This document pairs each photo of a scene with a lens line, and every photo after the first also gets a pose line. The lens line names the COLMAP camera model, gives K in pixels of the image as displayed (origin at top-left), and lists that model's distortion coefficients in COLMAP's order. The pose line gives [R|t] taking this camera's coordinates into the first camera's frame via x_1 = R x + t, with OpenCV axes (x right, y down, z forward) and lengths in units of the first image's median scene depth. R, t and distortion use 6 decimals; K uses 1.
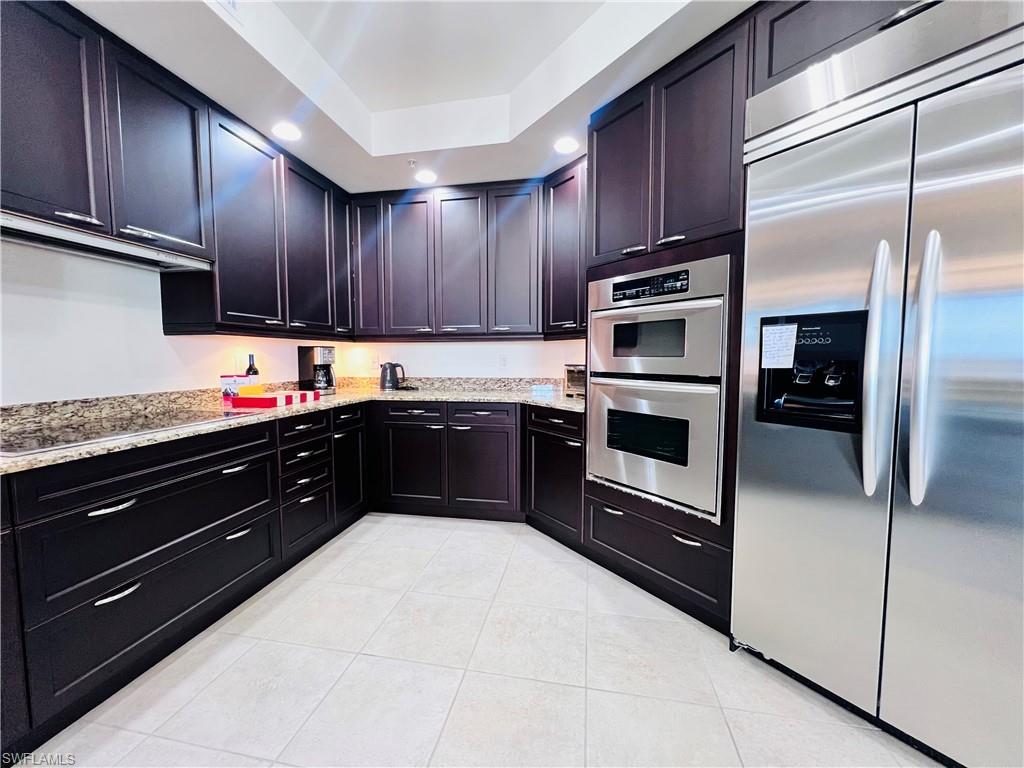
lens RADIAL K [[407.6, 0, 504.4], [0, 407.6, 384.3], [0, 0, 1]] dist [-0.000824, 0.000029]
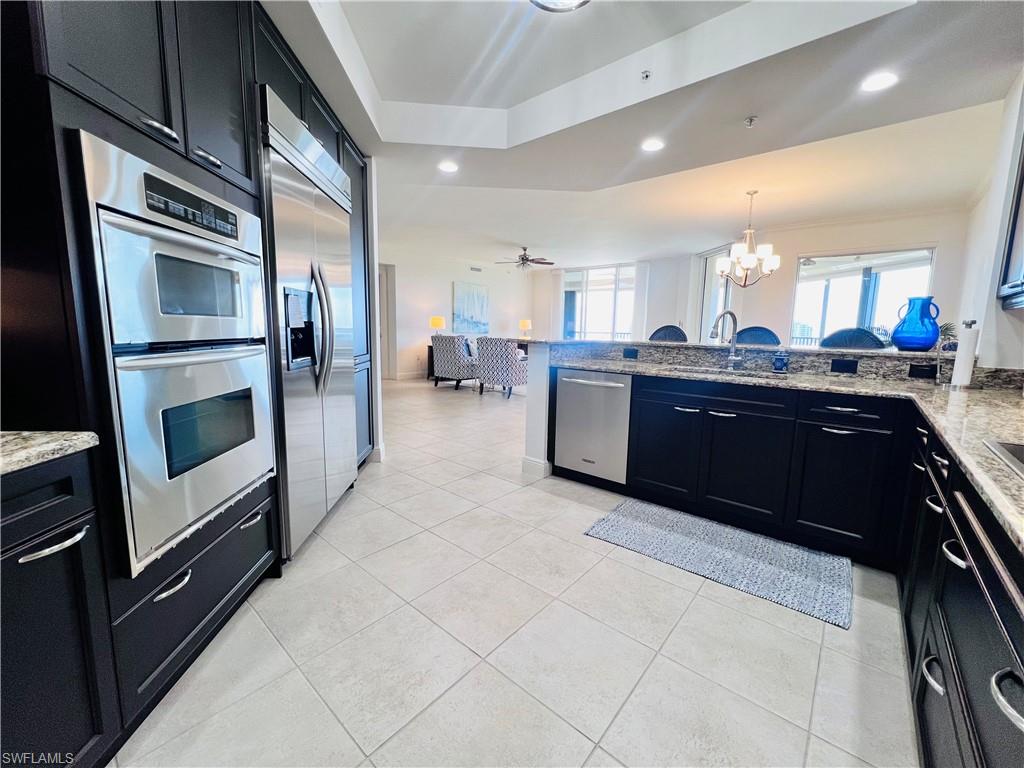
lens RADIAL K [[411.6, 0, 509.9], [0, 411.6, 382.5], [0, 0, 1]] dist [-0.002577, 0.000466]
pose [[-0.868805, -0.079366, 0.488752, -0.342683], [0.017315, 0.981597, 0.190177, -0.059903], [-0.494852, 0.173689, -0.851442, 1.025765]]
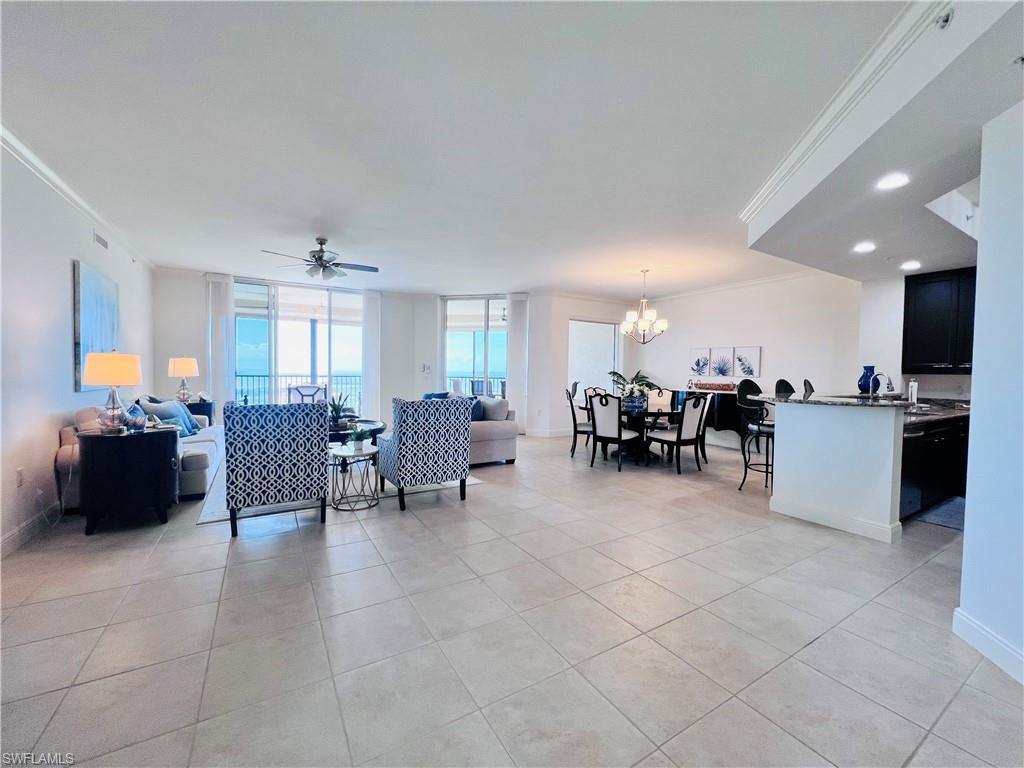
lens RADIAL K [[411.6, 0, 509.9], [0, 411.6, 382.5], [0, 0, 1]] dist [-0.002577, 0.000466]
pose [[-0.742112, 0.013178, -0.670146, 1.952412], [-0.057061, 0.994935, 0.082754, -0.041683], [0.667843, 0.099652, -0.737601, 0.011508]]
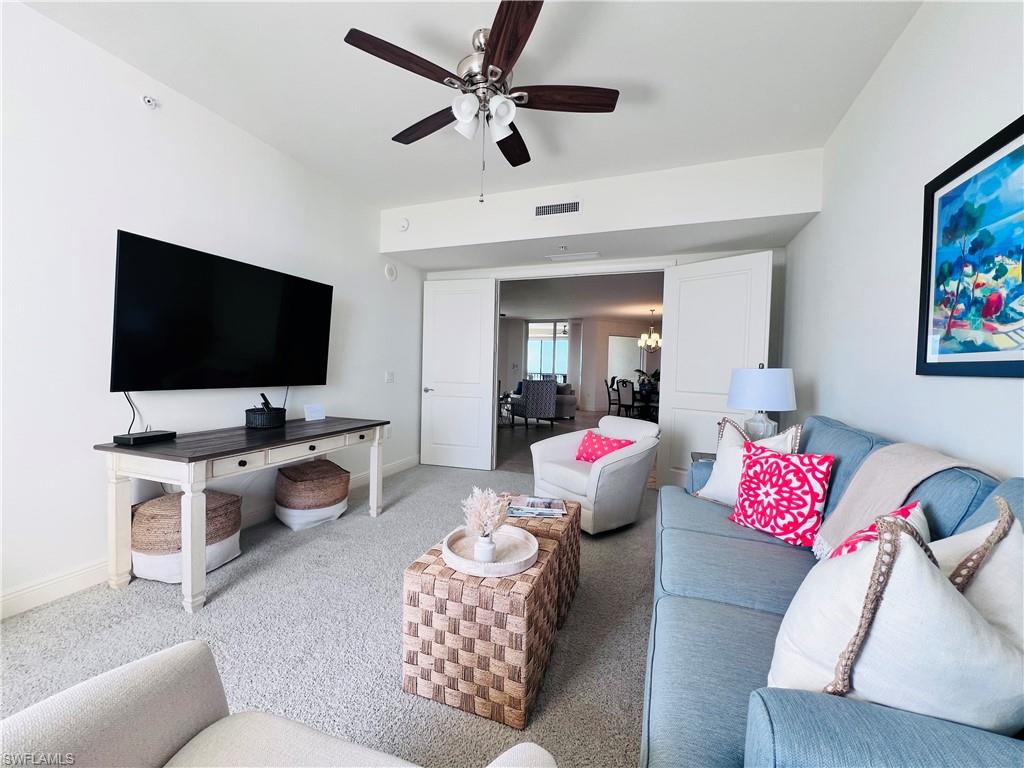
lens RADIAL K [[411.6, 0, 509.9], [0, 411.6, 382.5], [0, 0, 1]] dist [-0.002577, 0.000466]
pose [[-0.815000, 0.007587, -0.579411, 3.328462], [-0.057427, 0.993934, 0.093793, -0.126941], [0.576608, 0.109715, -0.809621, 1.319323]]
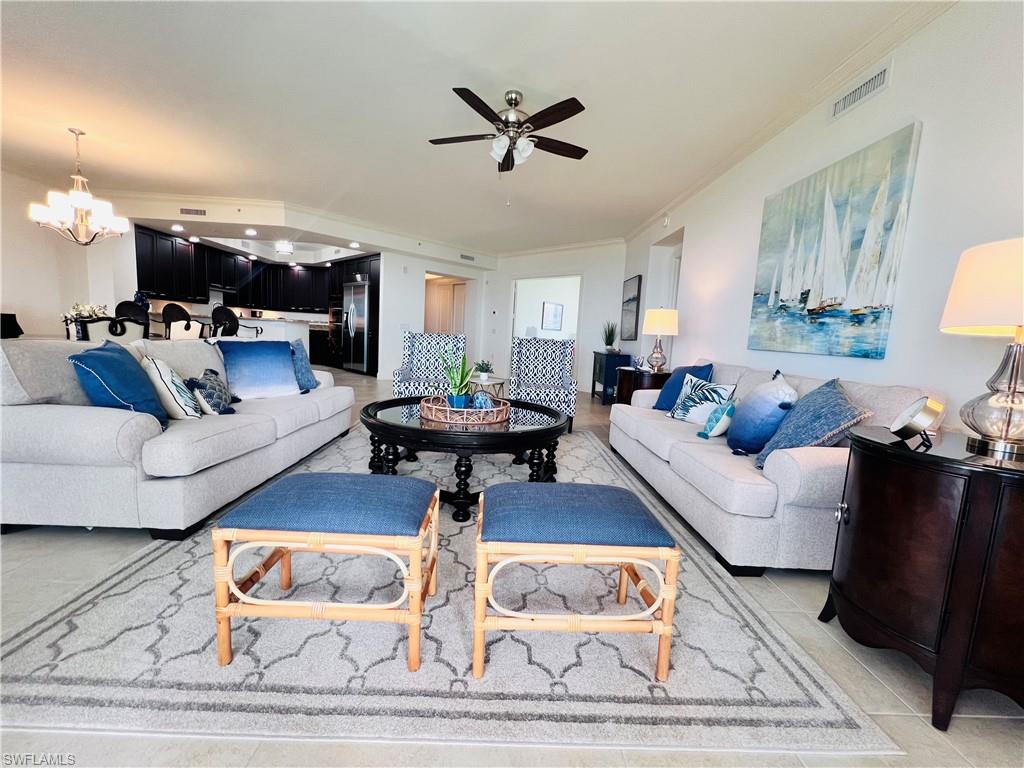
lens RADIAL K [[411.6, 0, 509.9], [0, 411.6, 382.5], [0, 0, 1]] dist [-0.002577, 0.000466]
pose [[0.976163, 0.031185, 0.214786, 1.040964], [-0.042200, 0.998008, 0.046891, 0.296426], [-0.212896, -0.054837, 0.975535, -3.357391]]
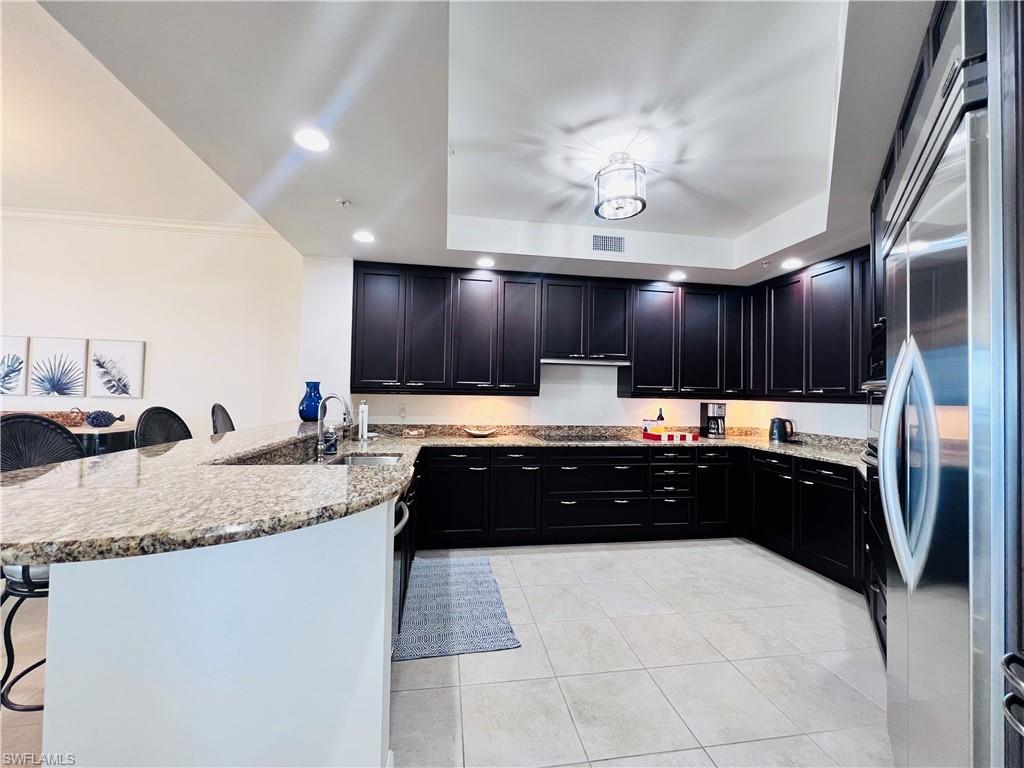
lens RADIAL K [[397.7, 0, 512.0], [0, 397.7, 384.0], [0, 0, 1]] dist [-0.006294, 0.000175]
pose [[0.347836, -0.014505, -0.937443, 0.712155], [-0.085969, 0.995175, -0.047297, -0.042857], [0.933606, 0.097042, 0.344910, -0.148139]]
